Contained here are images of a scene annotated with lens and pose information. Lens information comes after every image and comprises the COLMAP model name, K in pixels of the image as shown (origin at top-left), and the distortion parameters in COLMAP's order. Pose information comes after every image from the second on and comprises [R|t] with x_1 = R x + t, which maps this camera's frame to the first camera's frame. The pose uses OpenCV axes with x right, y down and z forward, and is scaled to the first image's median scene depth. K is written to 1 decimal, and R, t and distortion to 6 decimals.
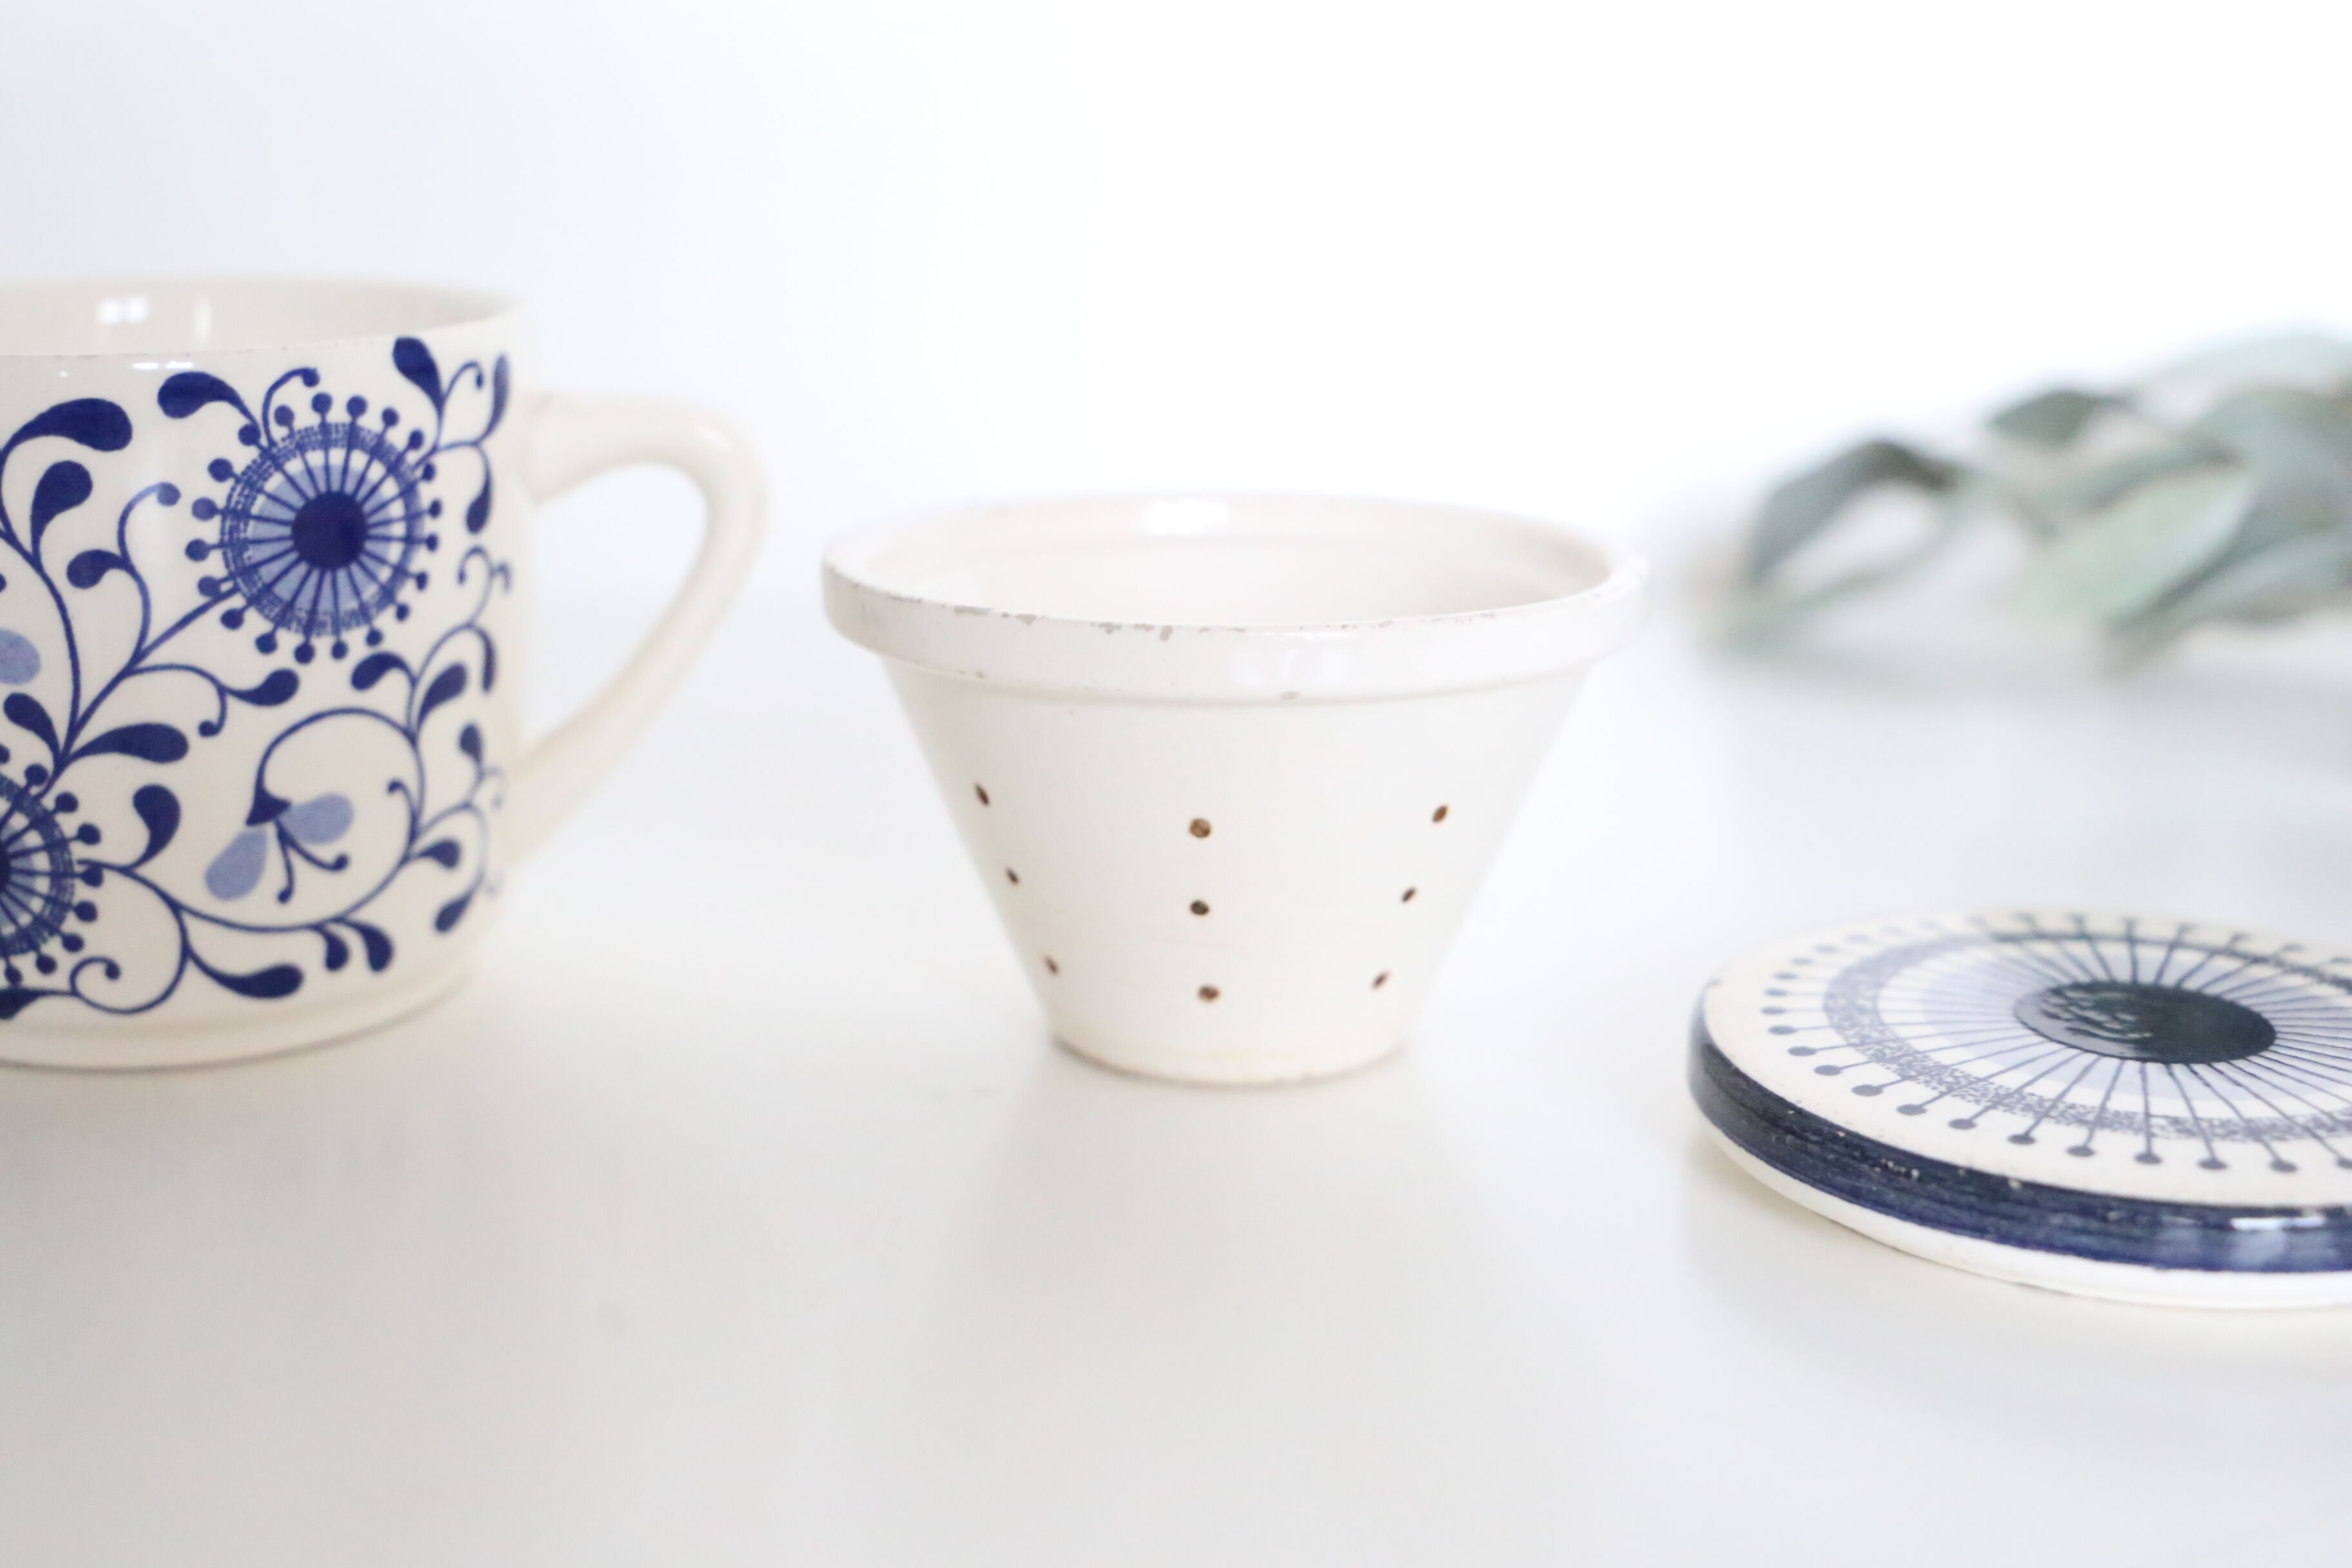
lens RADIAL K [[3098.6, 0, 1176.0], [0, 3098.6, 784.0], [0, 0, 1]] dist [-0.011021, 0.010561]
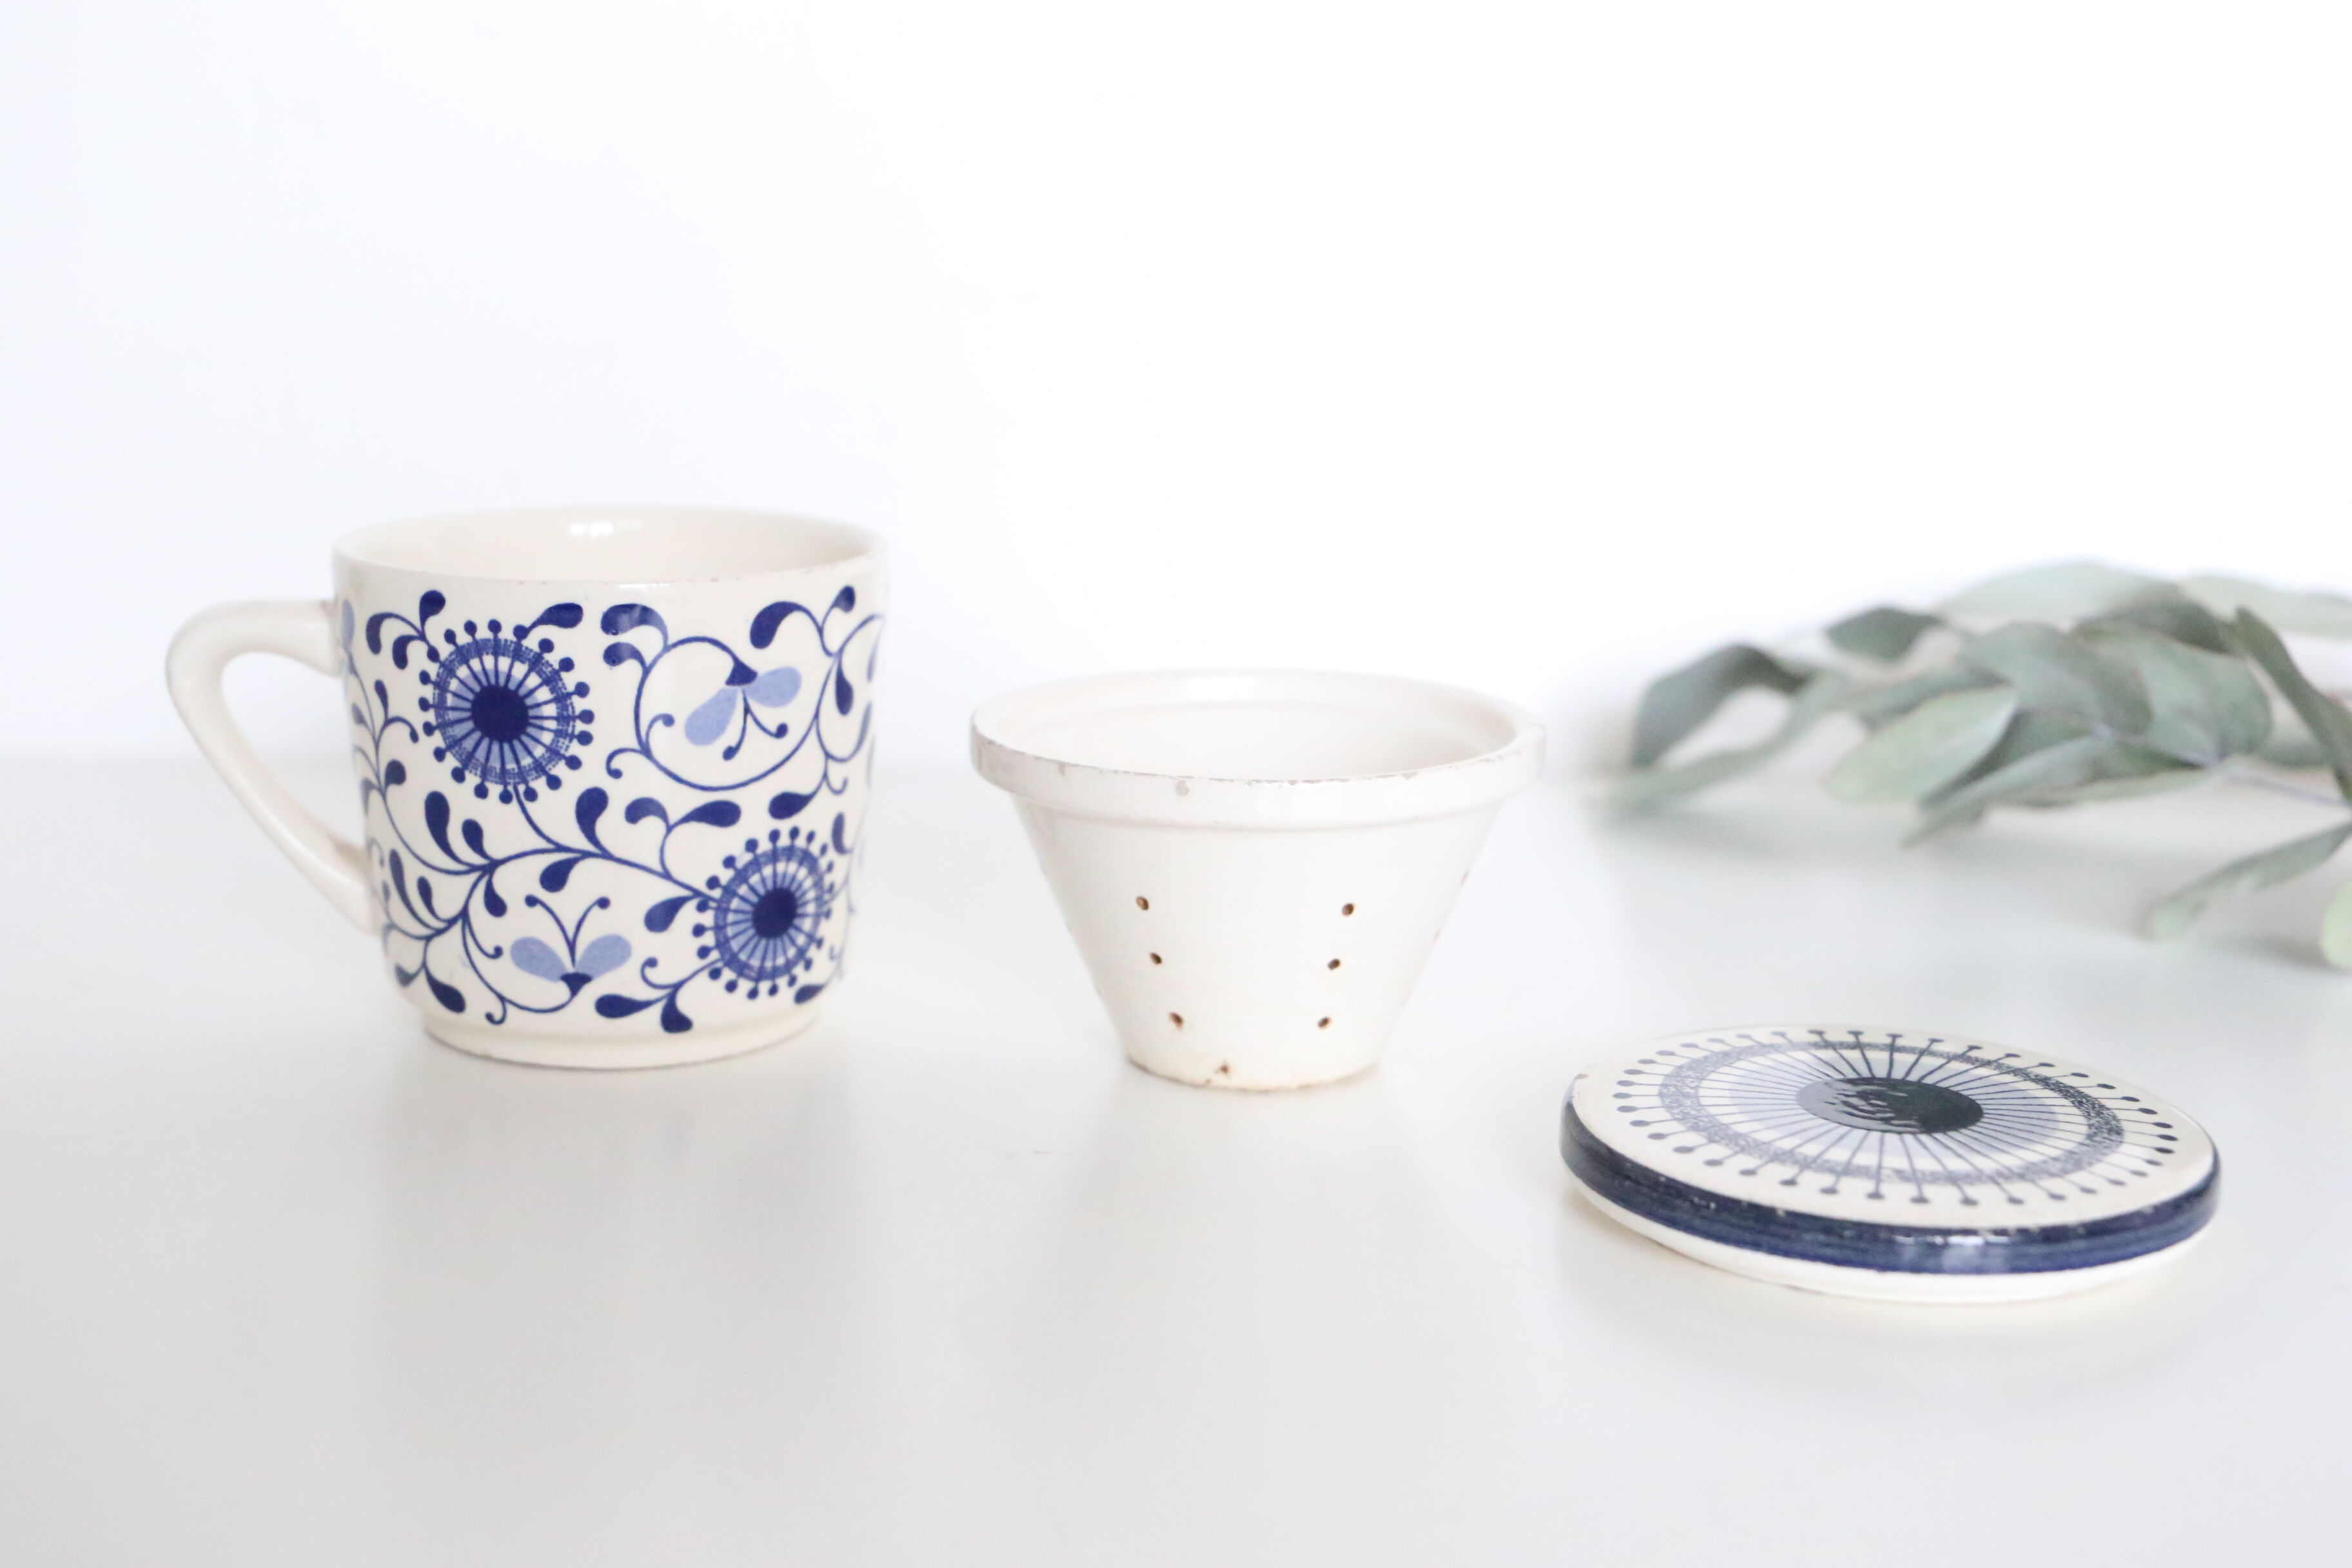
lens RADIAL K [[3098.6, 0, 1176.0], [0, 3098.6, 784.0], [0, 0, 1]] dist [-0.011021, 0.010561]
pose [[0.999774, 0.010221, 0.018663, -0.033968], [-0.009373, 0.998943, -0.044991, -0.001159], [-0.019103, 0.044806, 0.998813, -0.399672]]
